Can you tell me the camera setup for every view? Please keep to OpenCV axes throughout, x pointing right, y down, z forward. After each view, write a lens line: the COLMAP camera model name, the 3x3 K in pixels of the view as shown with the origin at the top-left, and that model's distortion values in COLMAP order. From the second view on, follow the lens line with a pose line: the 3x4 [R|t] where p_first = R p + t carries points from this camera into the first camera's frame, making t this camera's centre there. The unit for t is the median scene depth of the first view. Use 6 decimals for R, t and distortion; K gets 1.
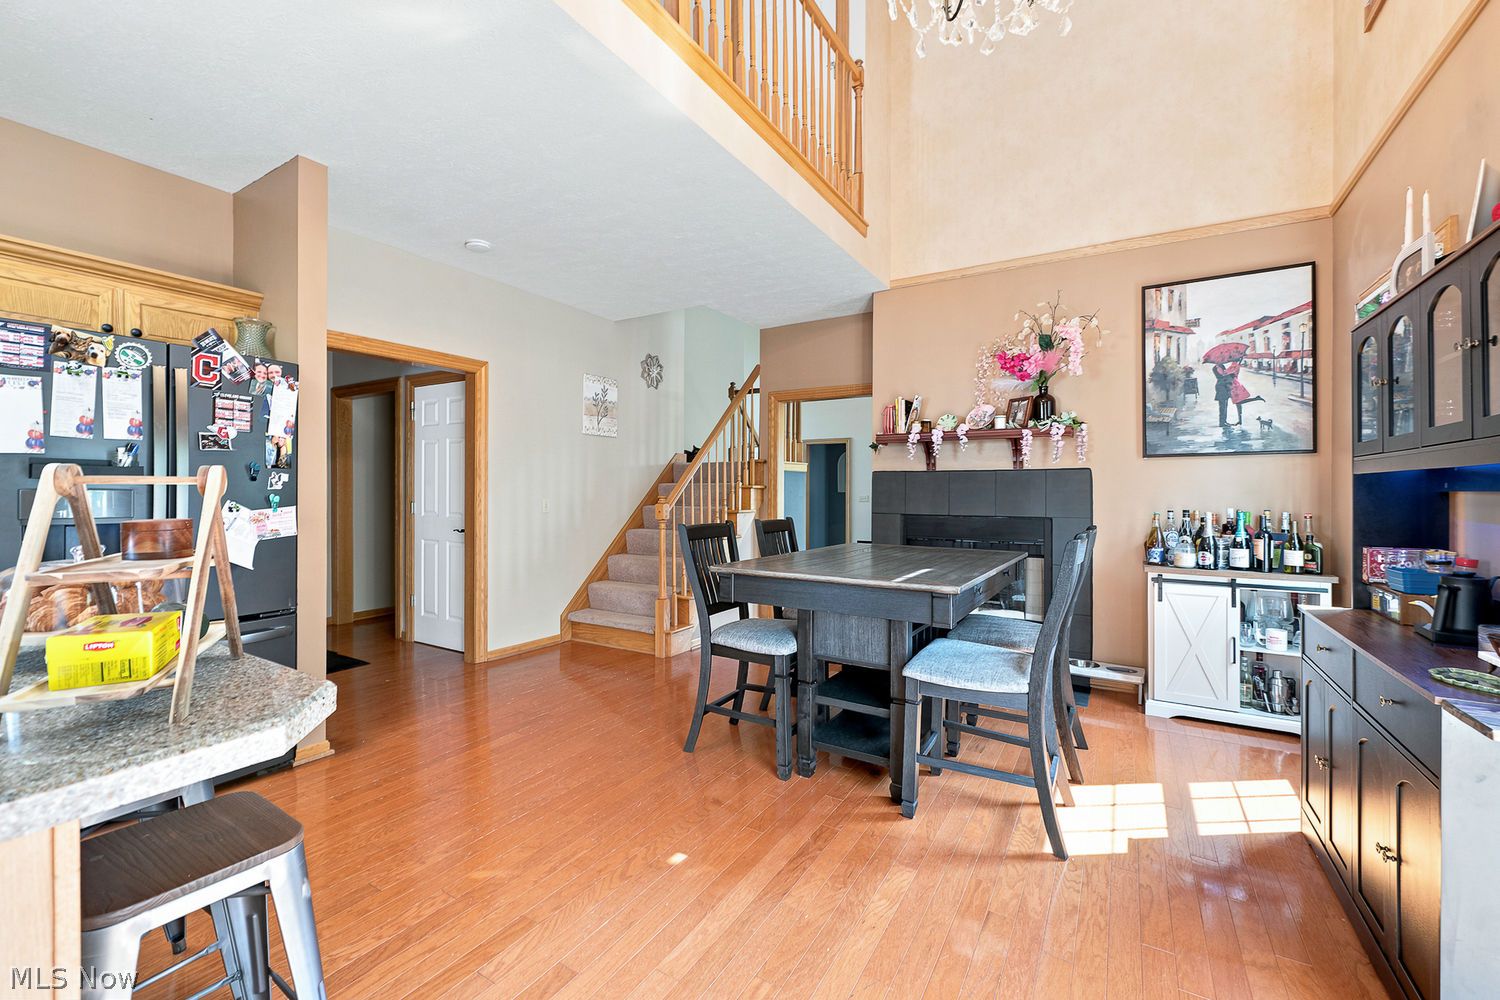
lens RADIAL K [[613.6, 0, 751.0], [0, 613.6, 493.2], [0, 0, 1]] dist [-0.001246, 0.000009]
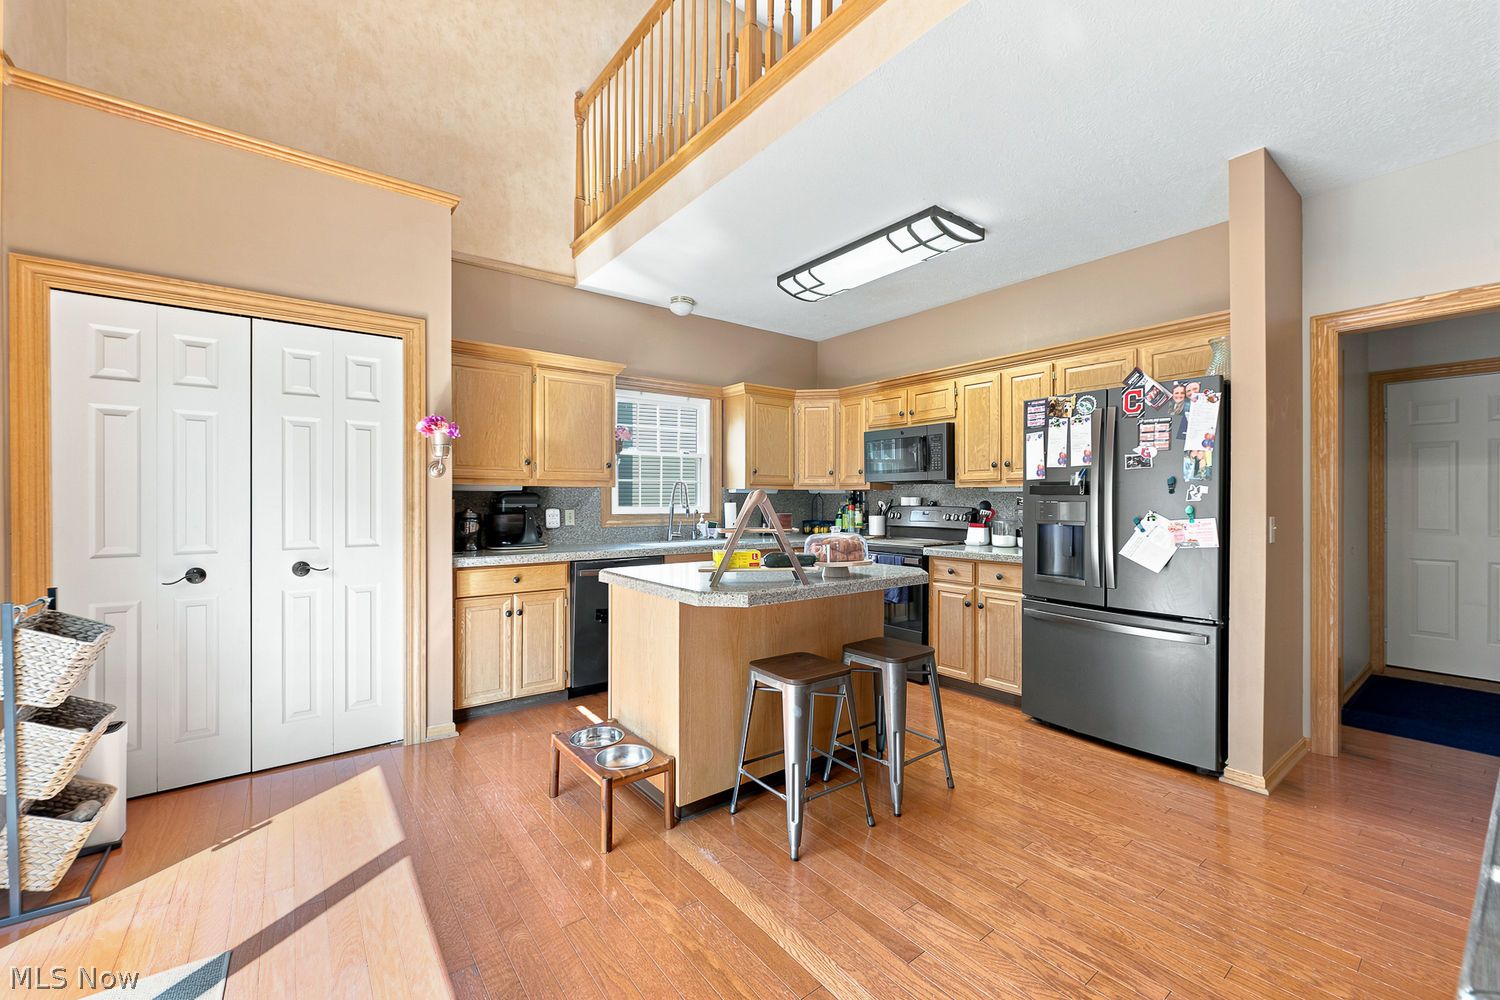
lens RADIAL K [[613.6, 0, 751.5], [0, 613.6, 501.2], [0, 0, 1]] dist [-0.001246, 0.000009]
pose [[-0.362519, -0.000967, -0.931976, 0.518223], [-0.004785, 0.999988, 0.000824, -0.003580], [0.931964, 0.004758, -0.362519, 0.736809]]
